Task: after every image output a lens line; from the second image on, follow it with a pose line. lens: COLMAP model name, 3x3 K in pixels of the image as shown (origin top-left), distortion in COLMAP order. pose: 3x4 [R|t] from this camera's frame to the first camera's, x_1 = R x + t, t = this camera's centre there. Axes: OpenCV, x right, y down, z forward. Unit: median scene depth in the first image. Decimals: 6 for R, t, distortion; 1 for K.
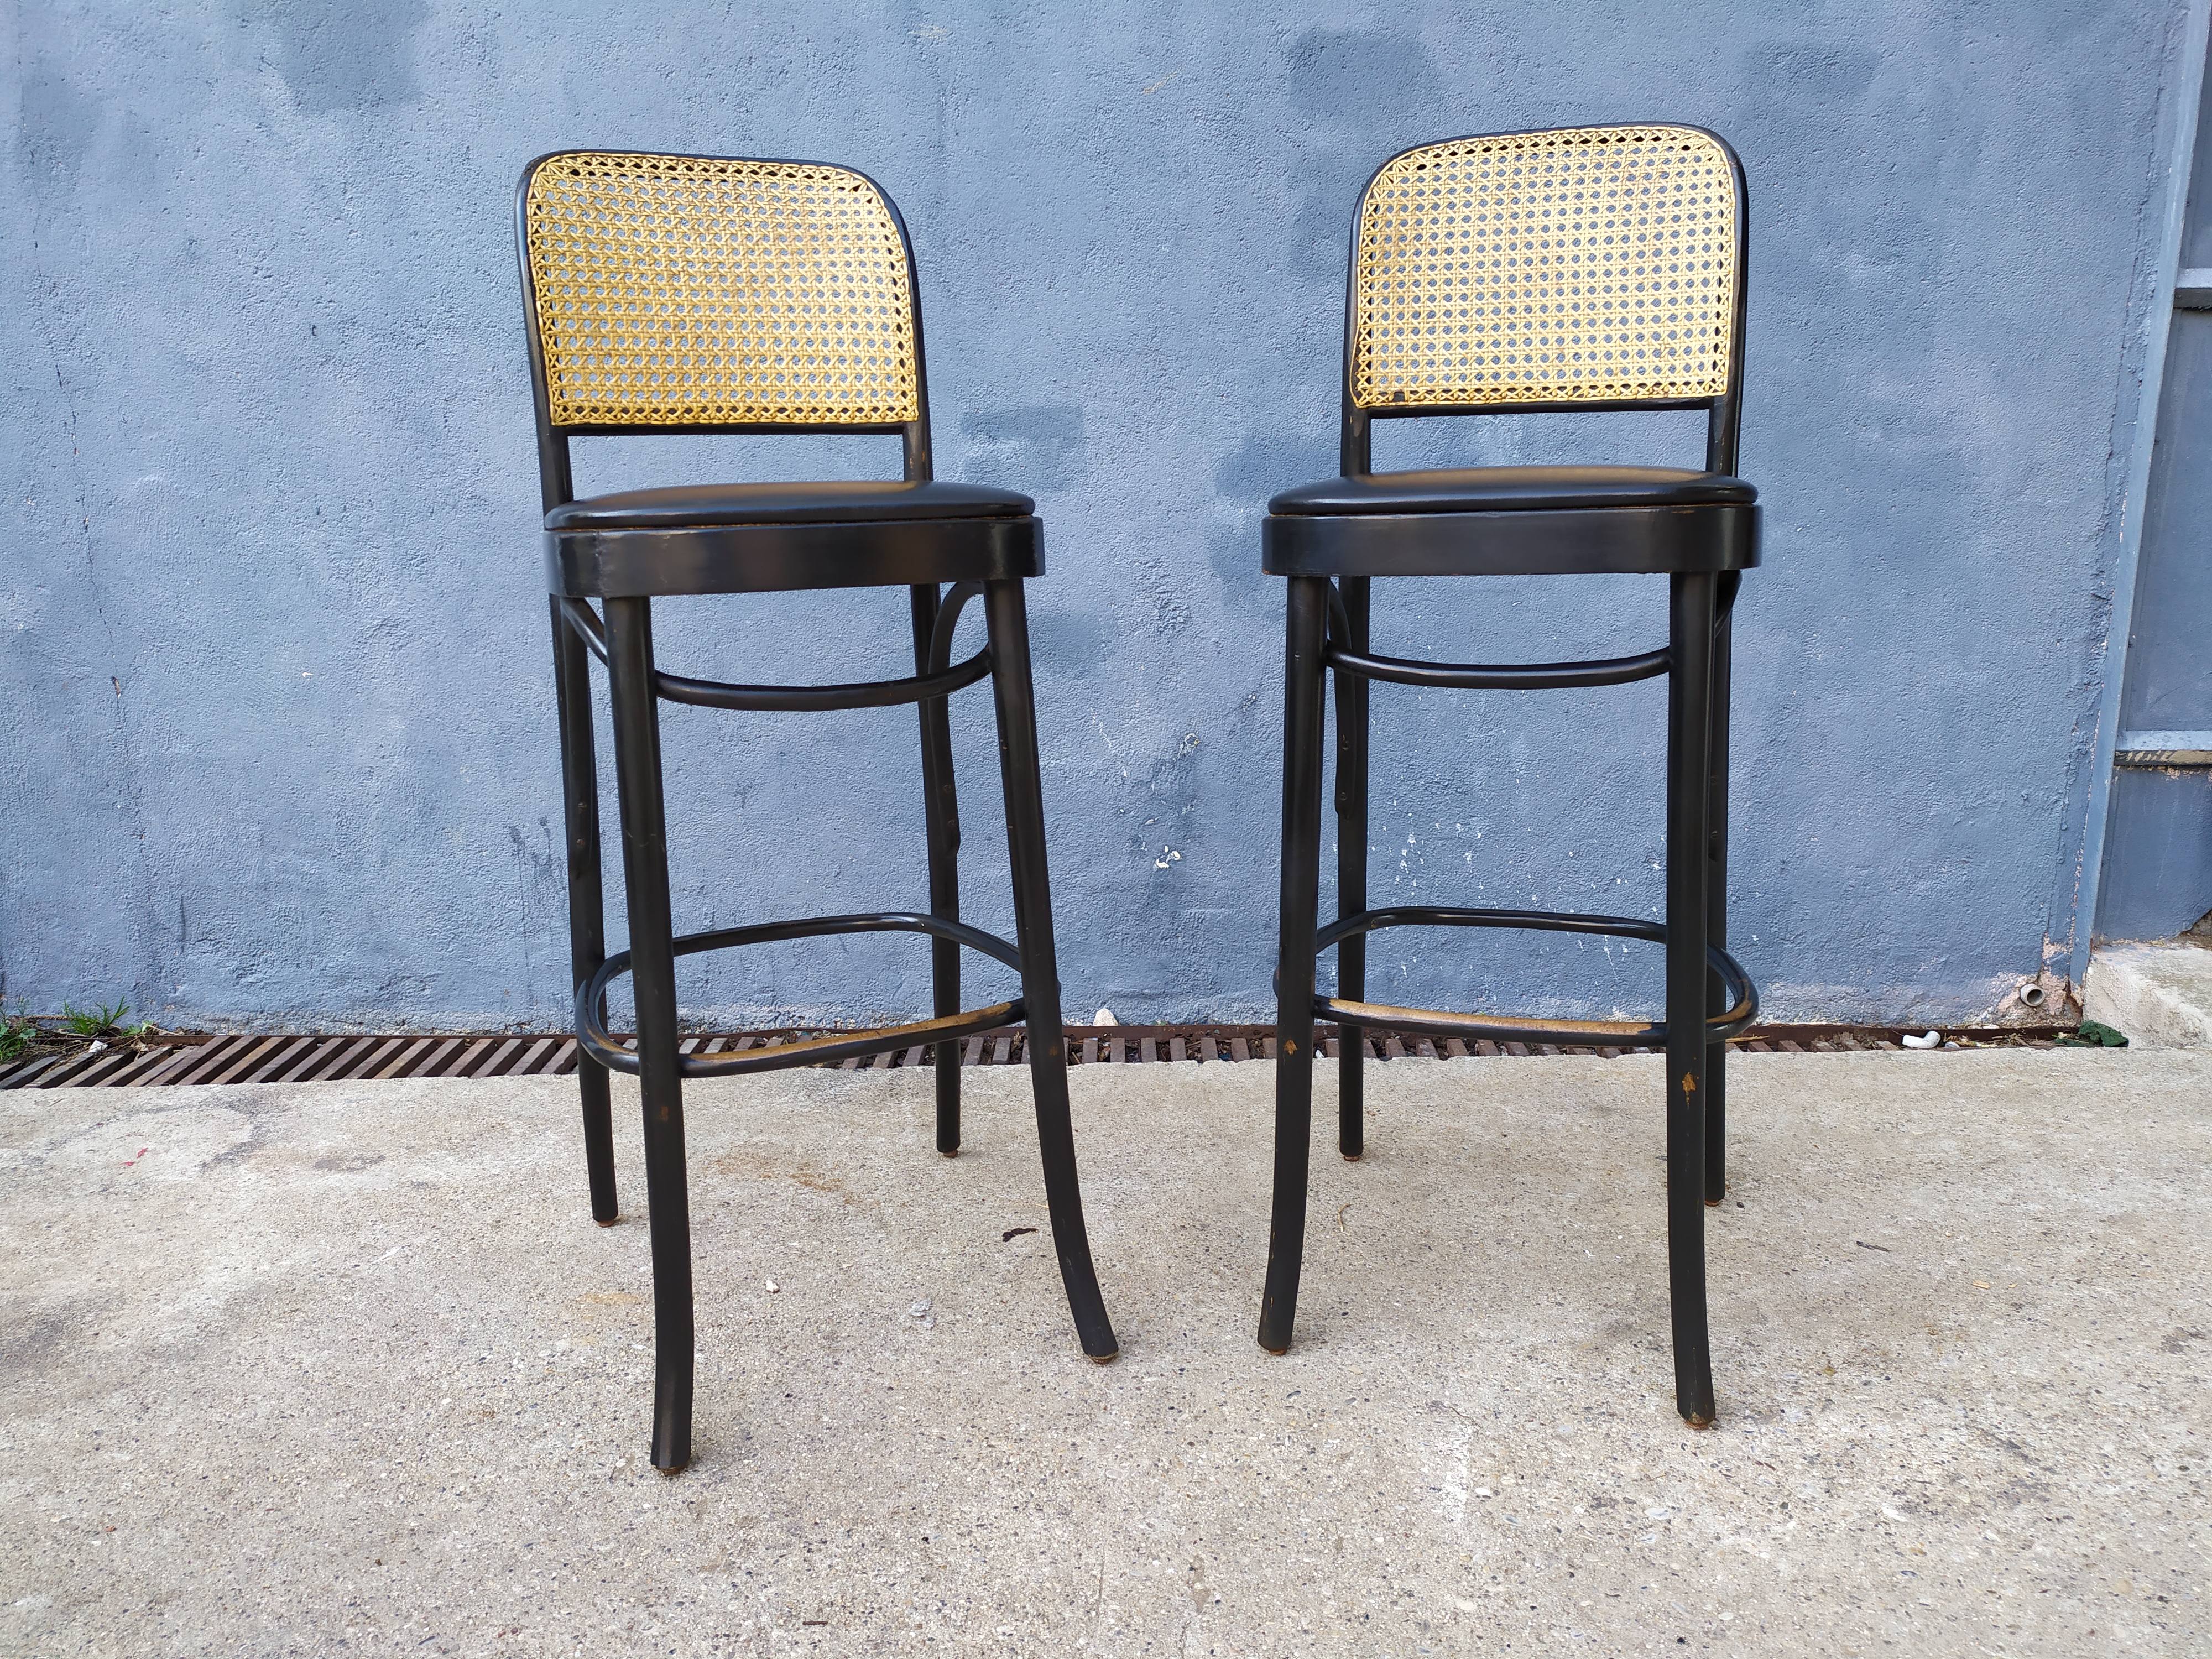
lens RADIAL K [[1700.5, 0, 1127.9], [0, 1700.5, 828.6], [0, 0, 1]] dist [0.042505, -0.051612]
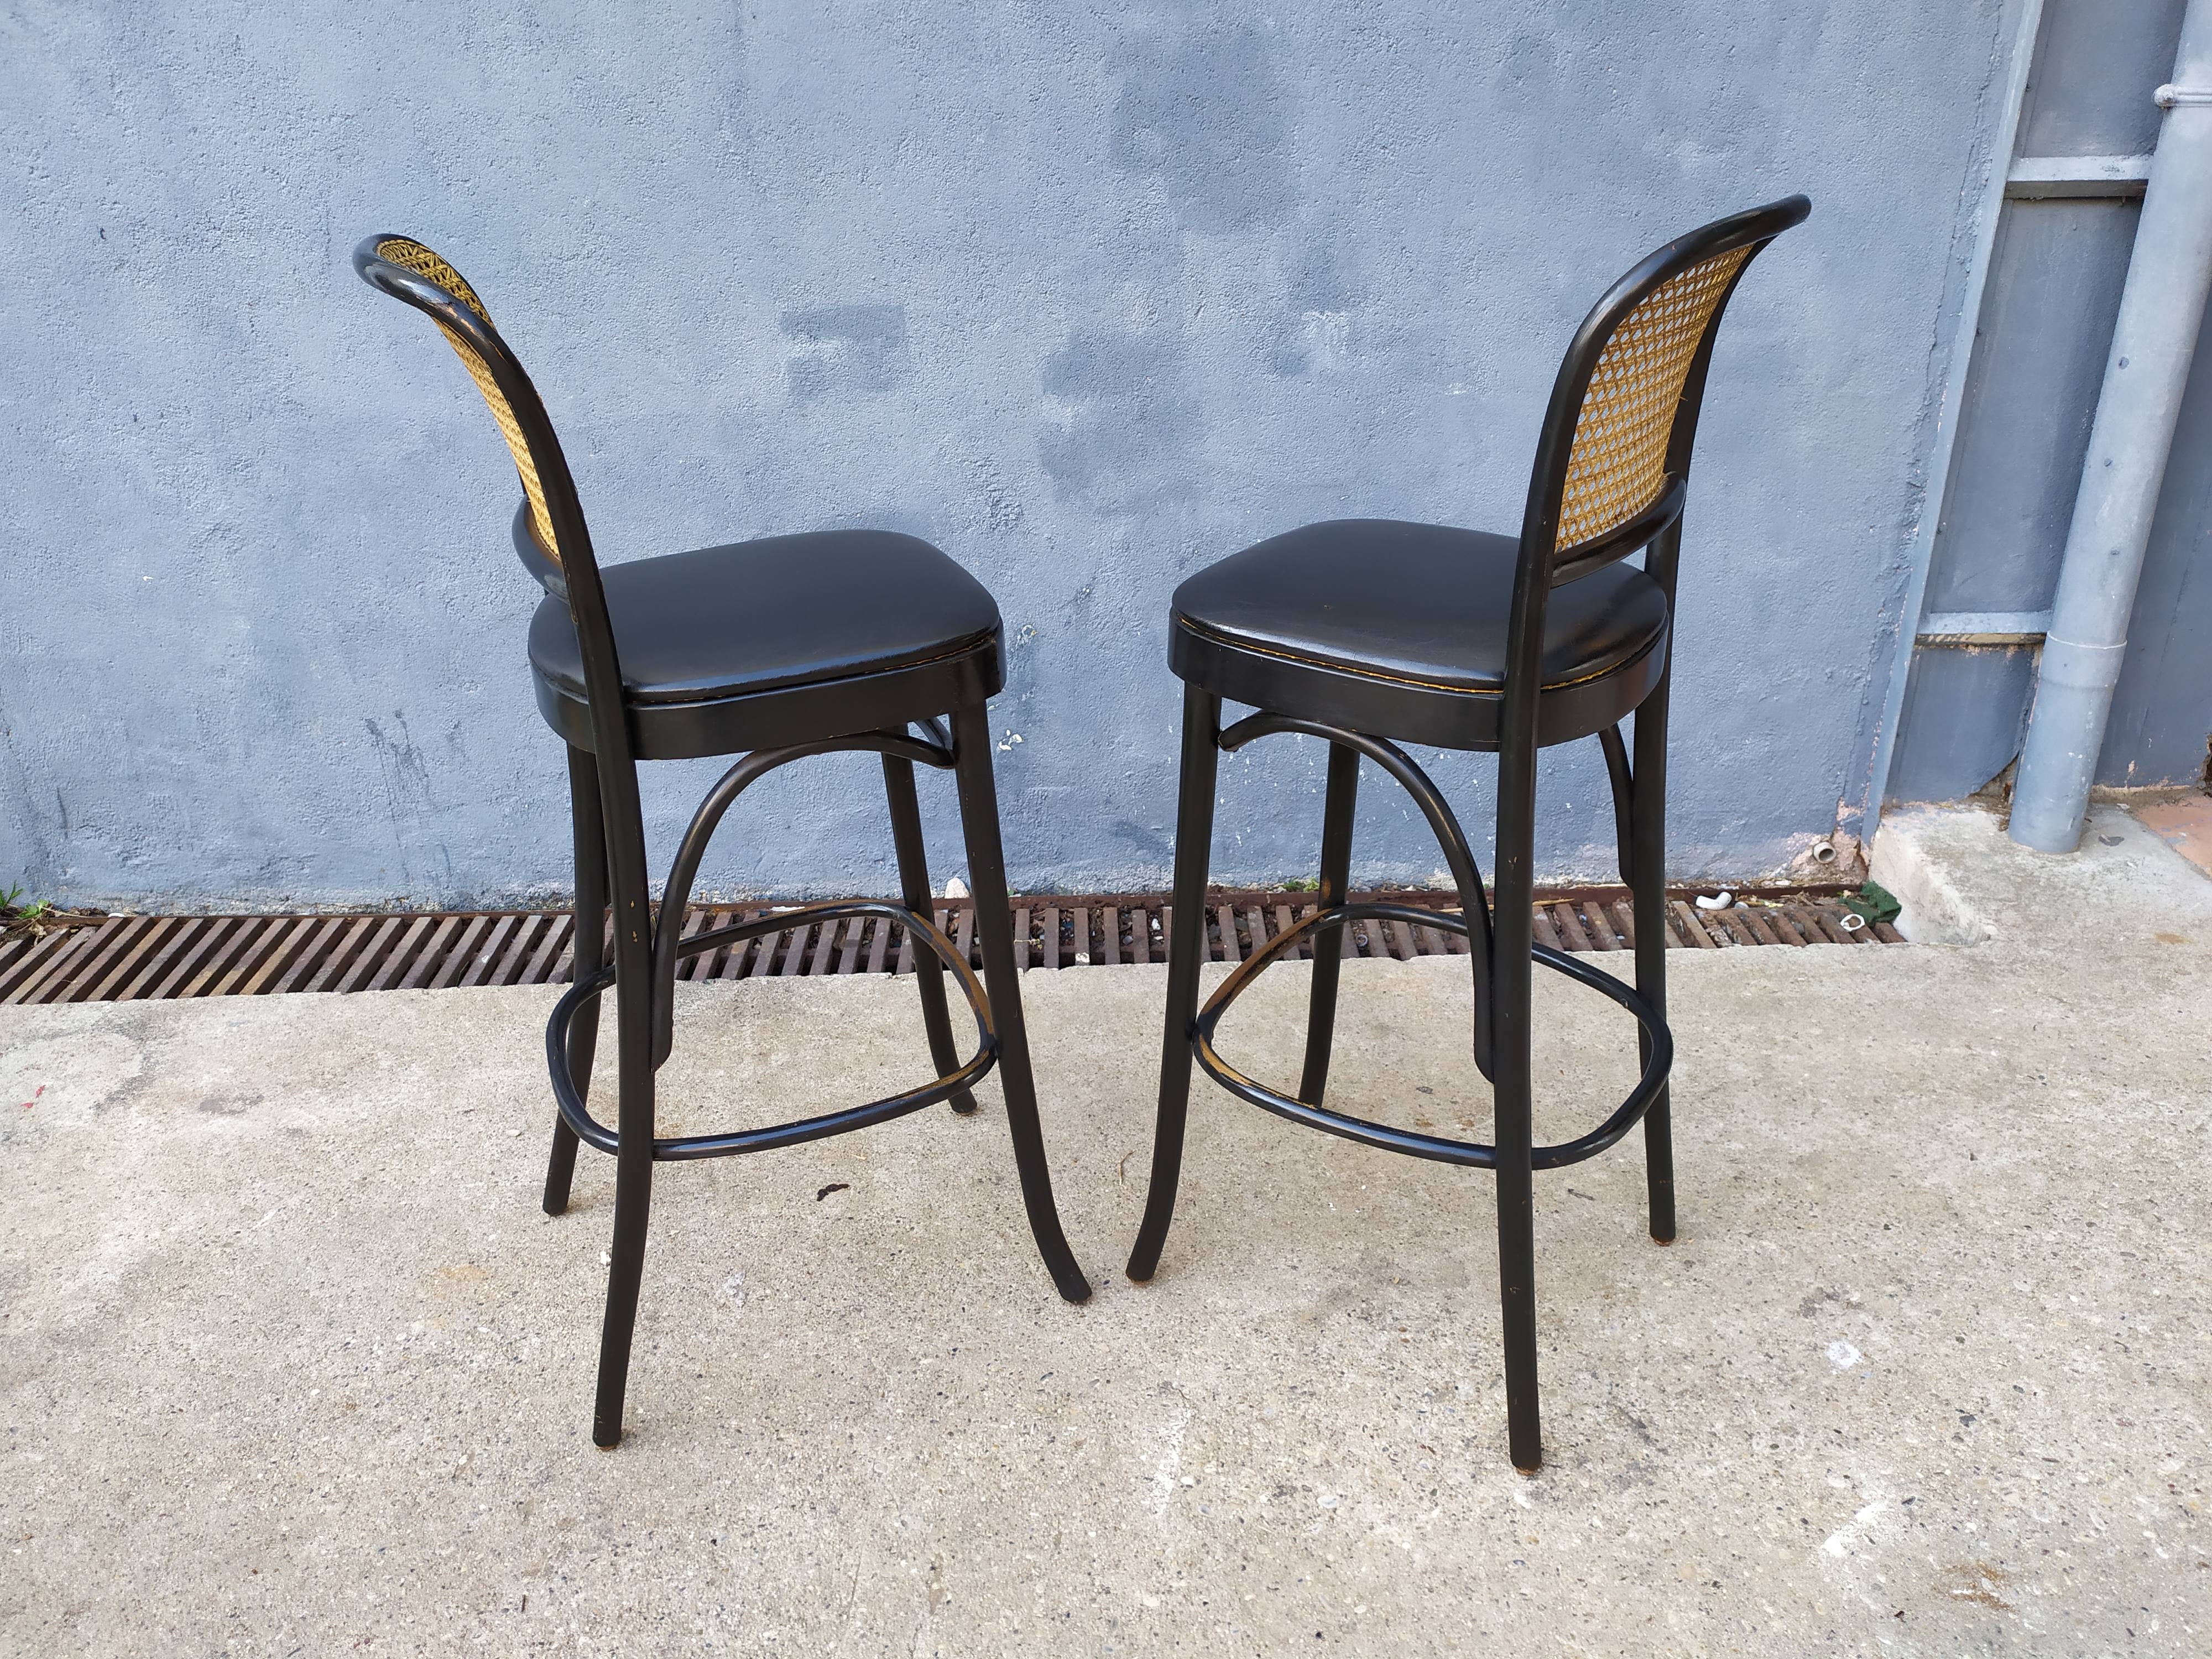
lens RADIAL K [[1700.5, 0, 1129.7], [0, 1700.5, 836.3], [0, 0, 1]] dist [0.042505, -0.051612]
pose [[0.999766, -0.013505, 0.016920, 0.098631], [0.009221, 0.972775, 0.231567, -0.210459], [-0.019586, -0.231357, 0.972672, -0.035210]]
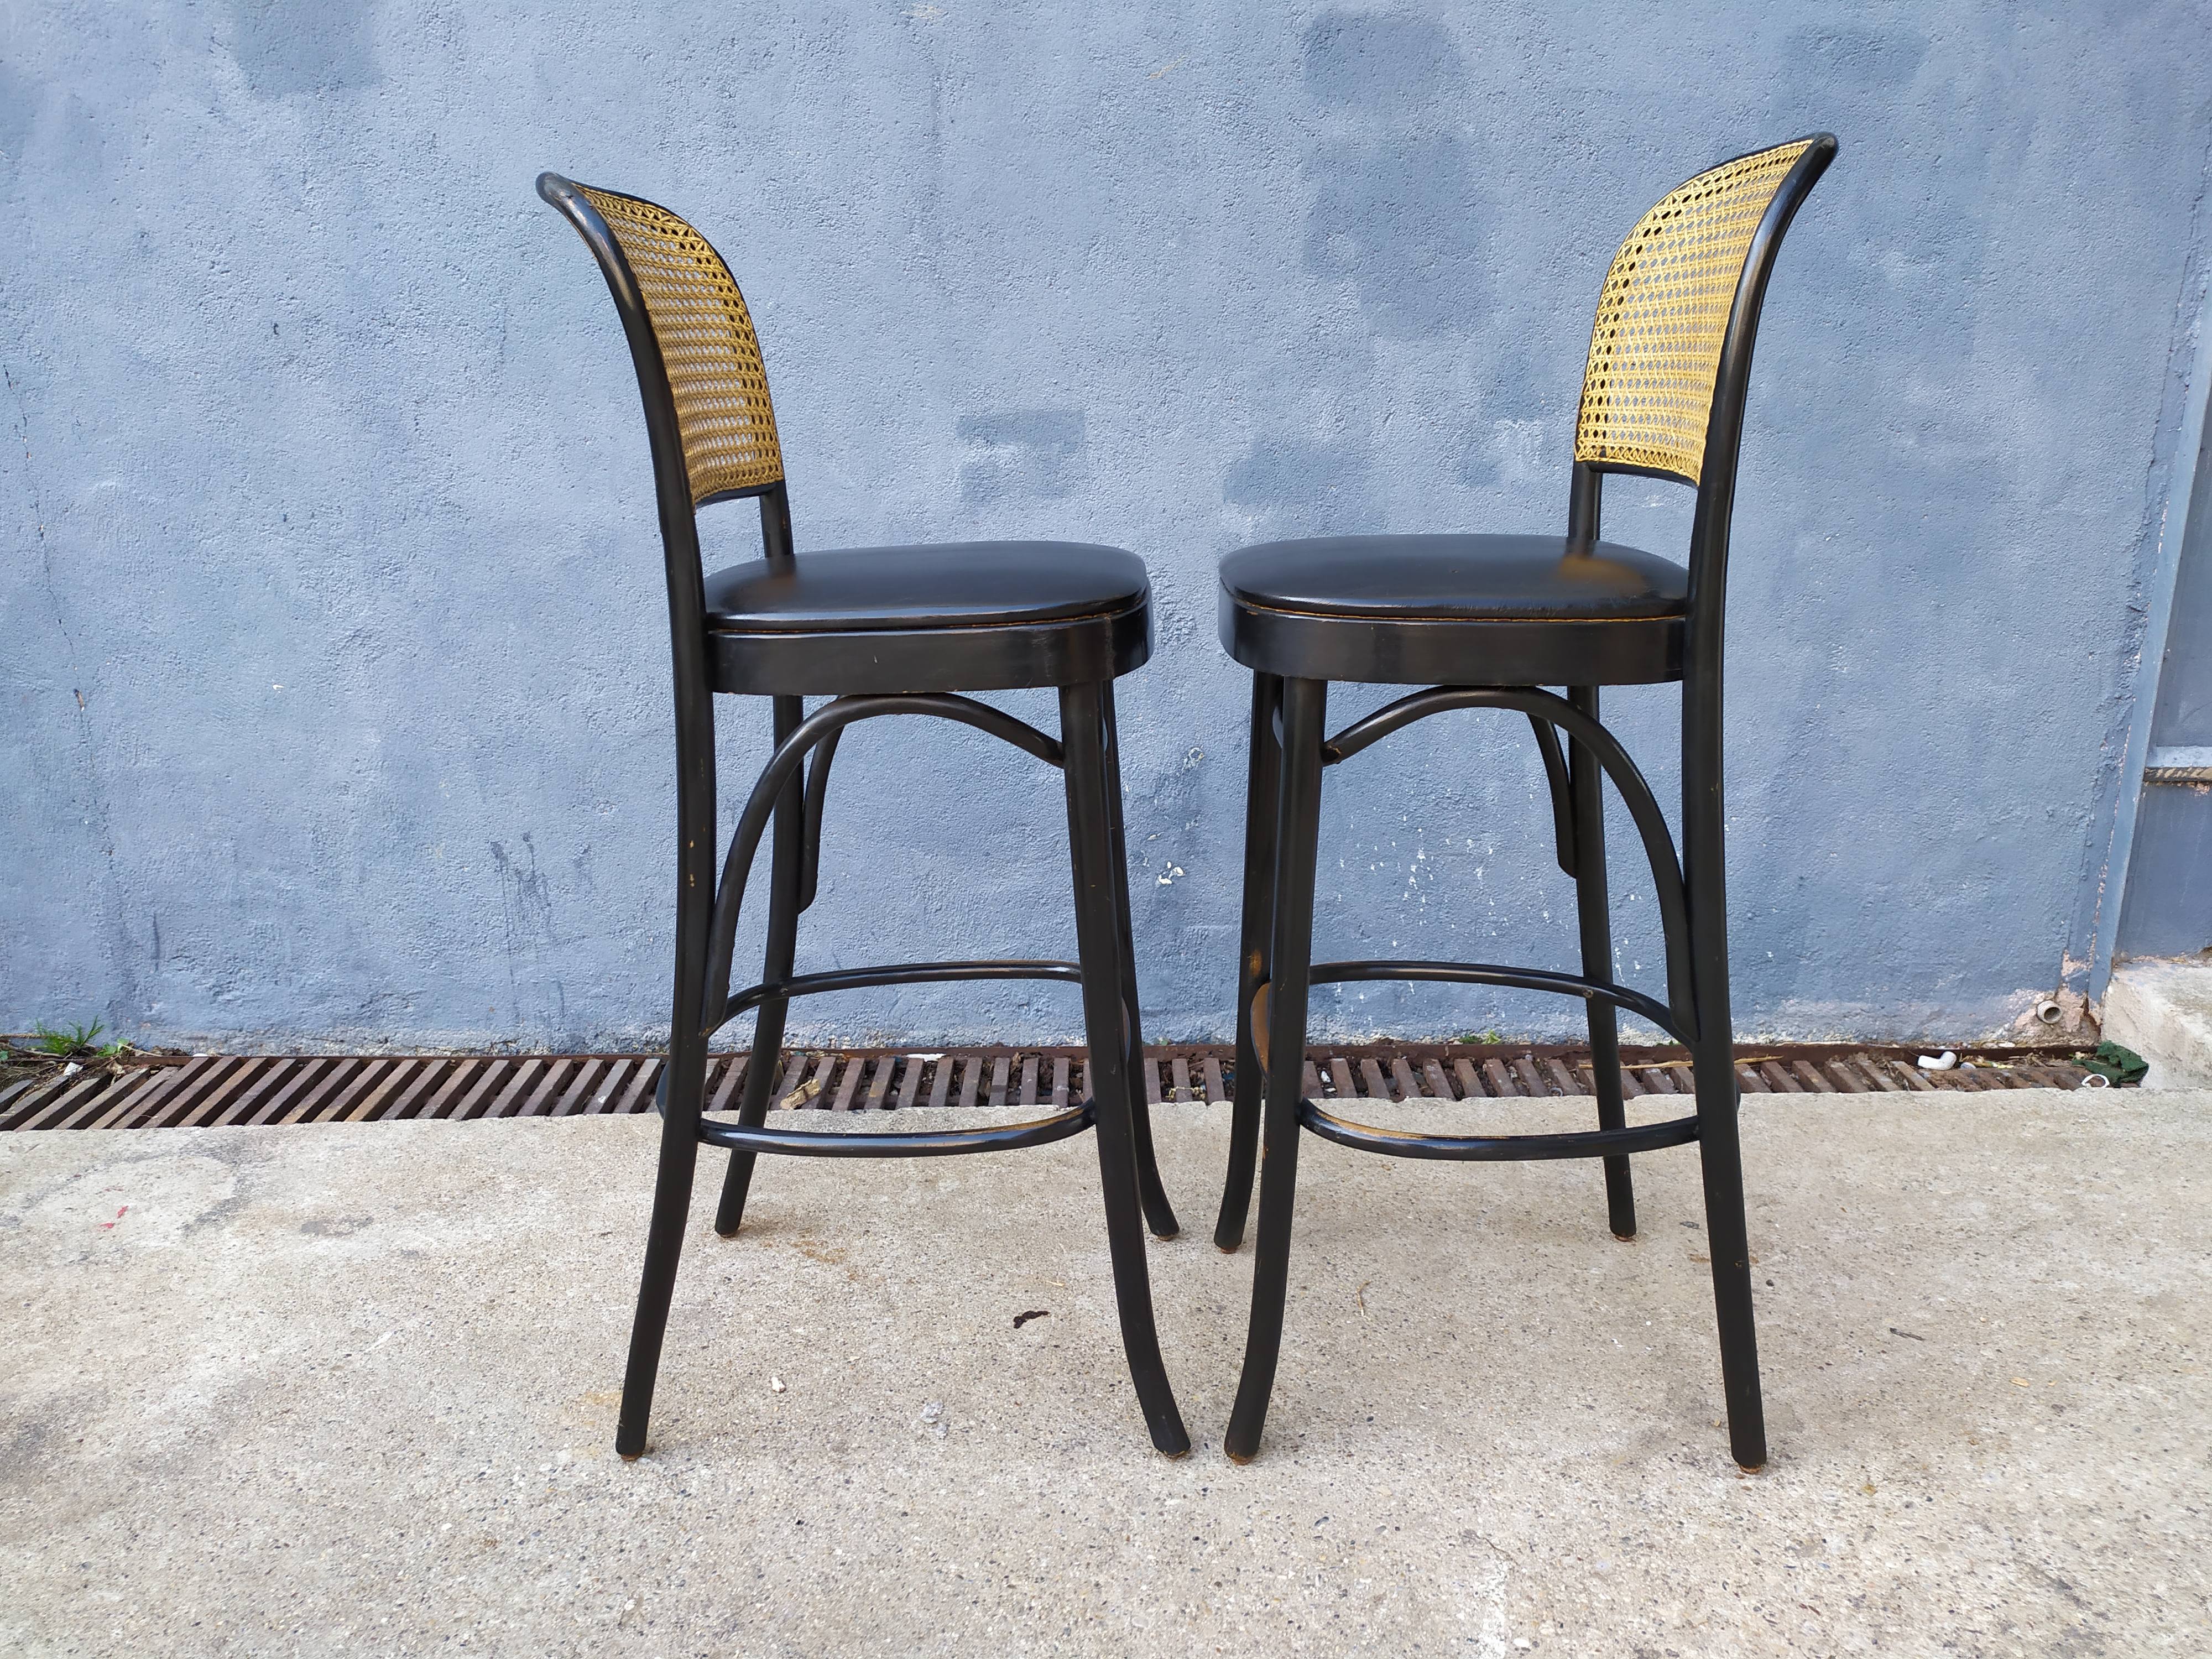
lens RADIAL K [[1700.5, 0, 1116.3], [0, 1700.5, 826.8], [0, 0, 1]] dist [0.042505, -0.051612]
pose [[0.999969, 0.000245, 0.007868, -0.019324], [-0.000708, 0.998261, 0.058951, -0.084623], [-0.007840, -0.058955, 0.998230, 0.038419]]
